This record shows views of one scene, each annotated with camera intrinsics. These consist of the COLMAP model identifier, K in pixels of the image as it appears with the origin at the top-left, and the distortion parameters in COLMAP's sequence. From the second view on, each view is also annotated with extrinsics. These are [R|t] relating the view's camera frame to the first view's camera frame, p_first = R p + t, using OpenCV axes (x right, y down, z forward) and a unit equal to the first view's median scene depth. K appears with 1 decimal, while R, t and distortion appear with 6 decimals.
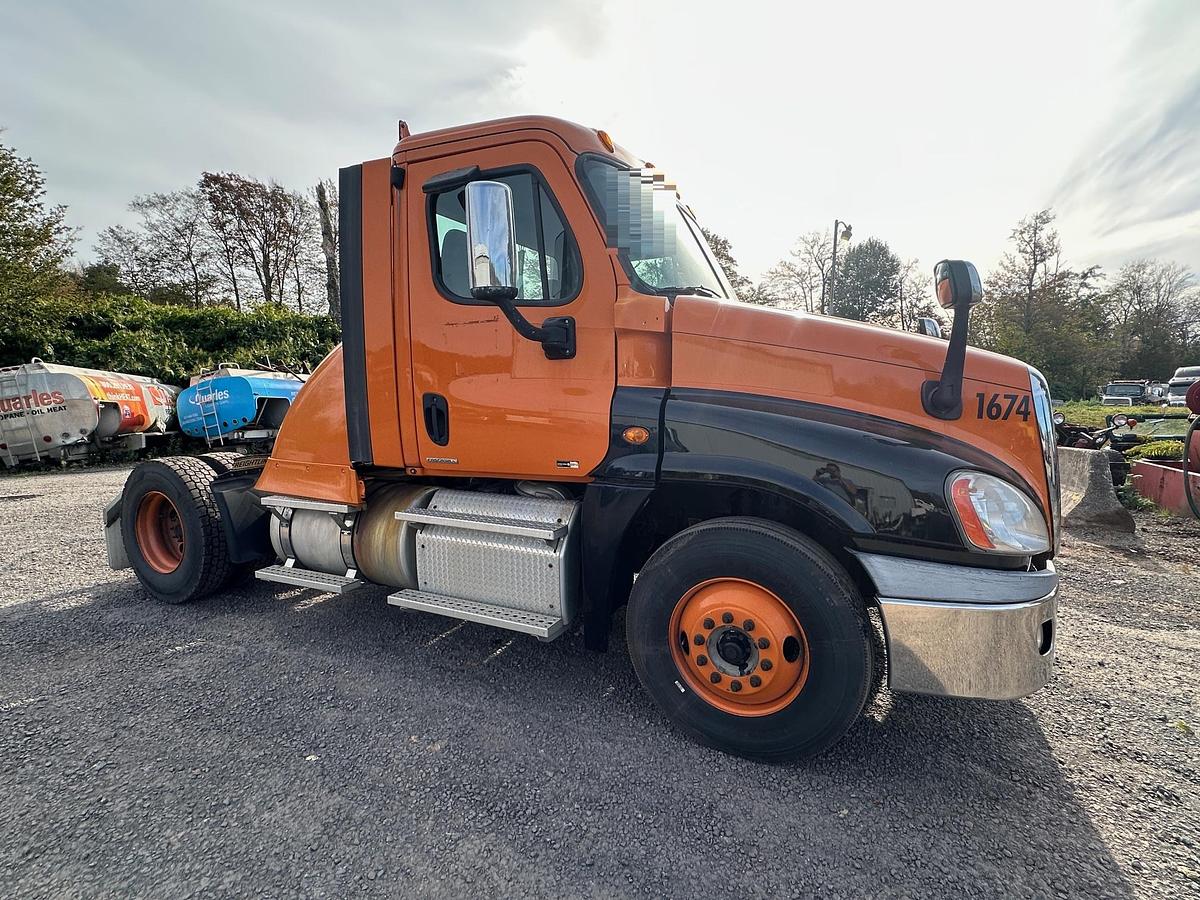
lens RADIAL K [[613.3, 0, 600.0], [0, 613.3, 450.0], [0, 0, 1]] dist [0.000015, -0.001447]
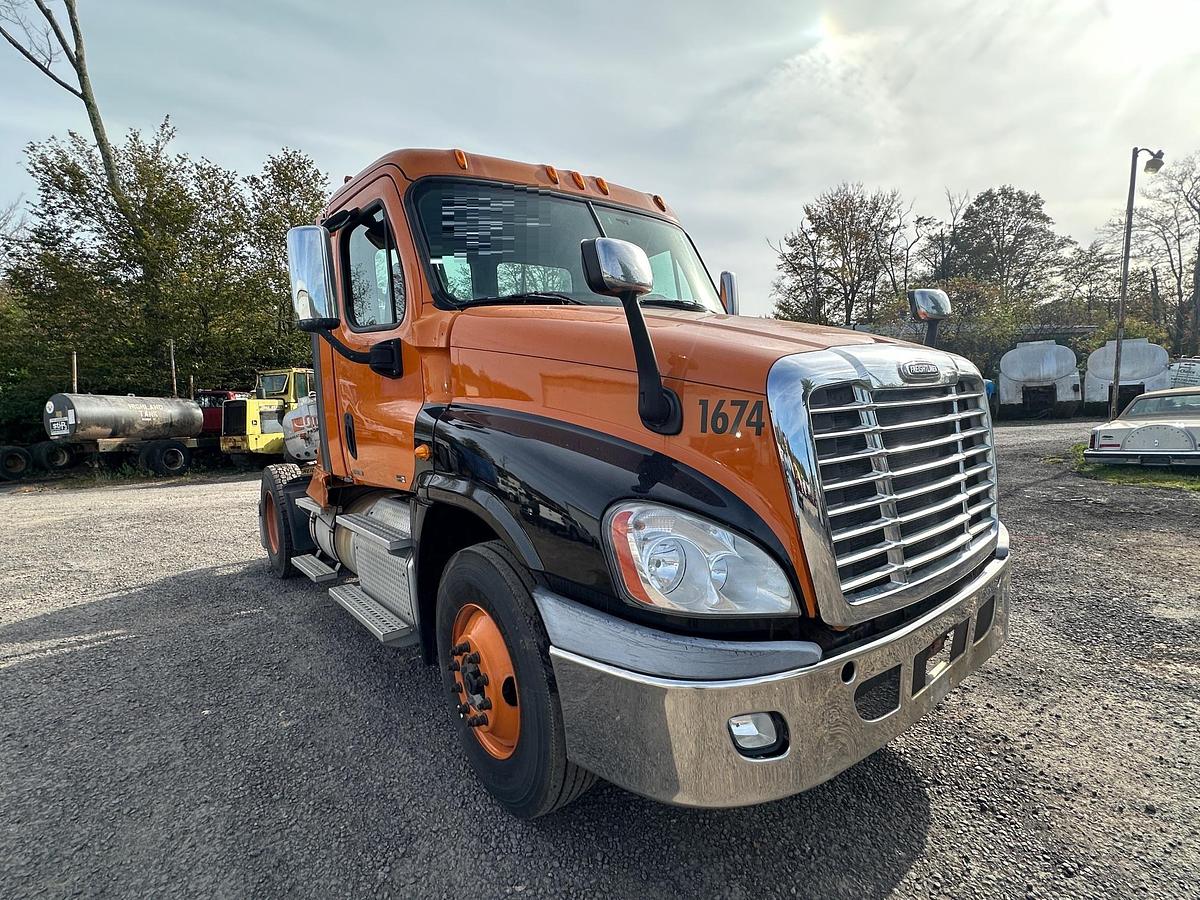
lens RADIAL K [[613.6, 0, 595.7], [0, 613.6, 441.8], [0, 0, 1]] dist [0.001617, 0.000837]
pose [[0.892835, -0.005034, -0.450356, 0.801756], [-0.002058, 0.999881, -0.015258, -0.026696], [0.450380, 0.014550, 0.892719, 0.241467]]
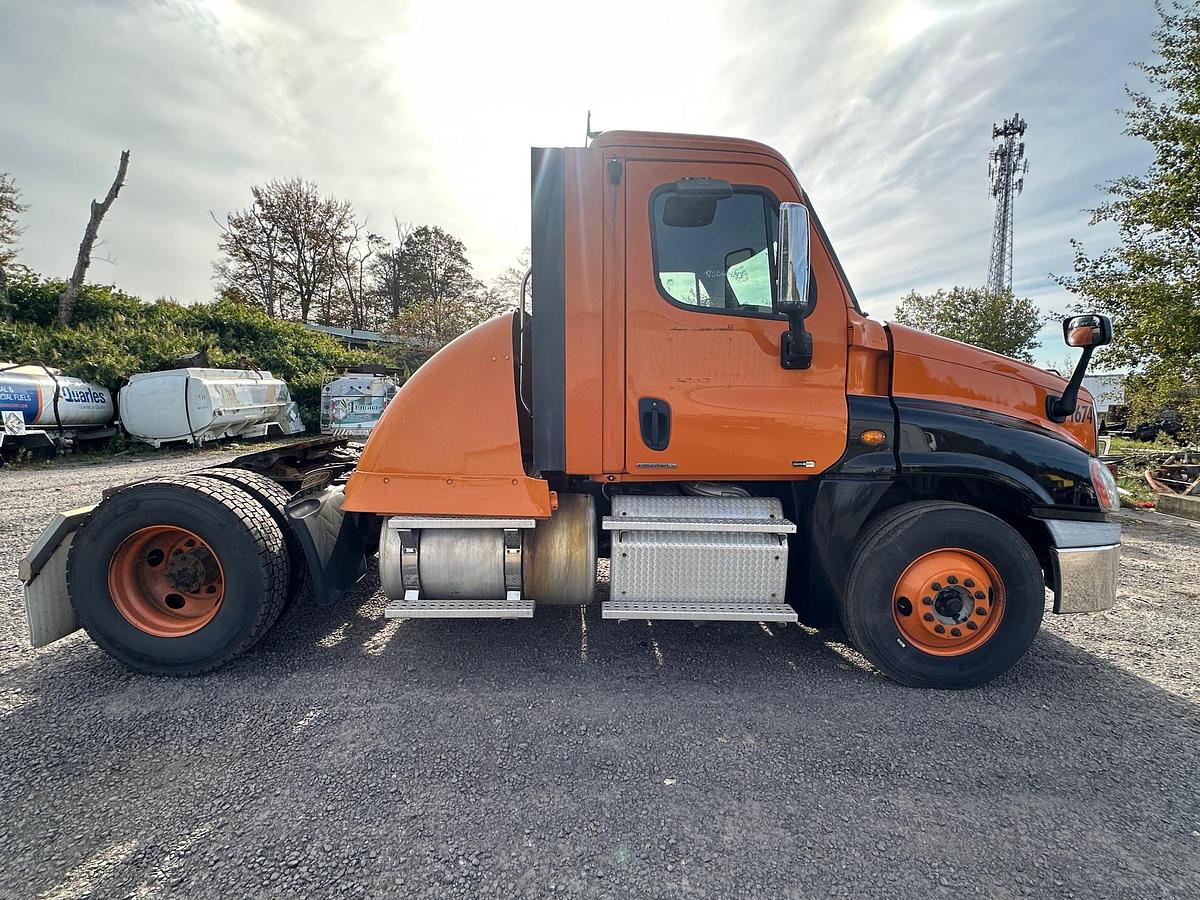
lens RADIAL K [[609.5, 0, 600.2], [0, 609.5, 451.9], [0, 0, 1]] dist [-0.001873, -0.000344]
pose [[0.889712, -0.027219, 0.455710, -0.888820], [0.026210, 0.999620, 0.008534, -0.018036], [-0.455769, 0.004351, 0.890087, 0.184611]]
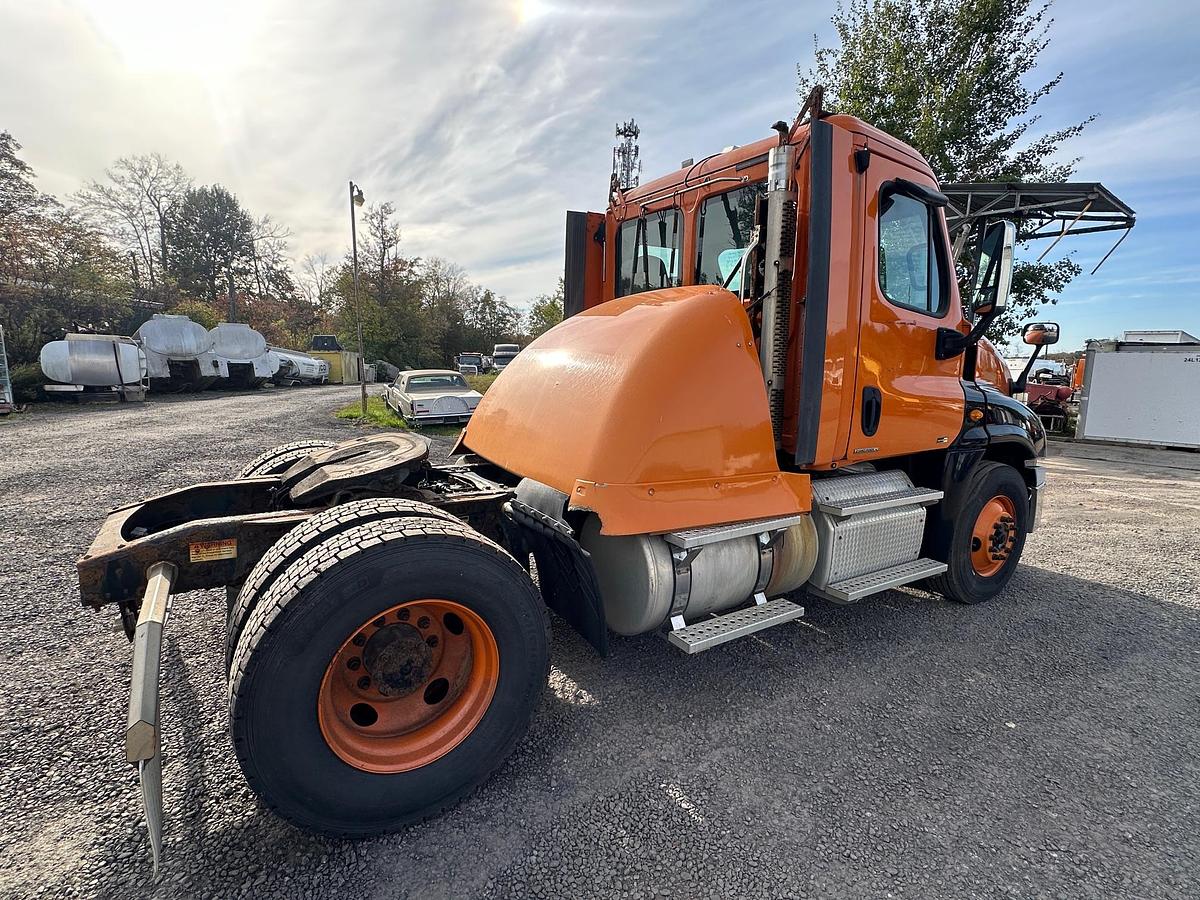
lens RADIAL K [[613.3, 0, 600.0], [0, 613.3, 450.0], [0, 0, 1]] dist [0.000015, -0.001447]
pose [[0.502728, -0.107608, 0.857721, -1.563045], [0.057006, 0.994189, 0.091316, -0.118251], [-0.862563, 0.002988, 0.505941, 0.973368]]
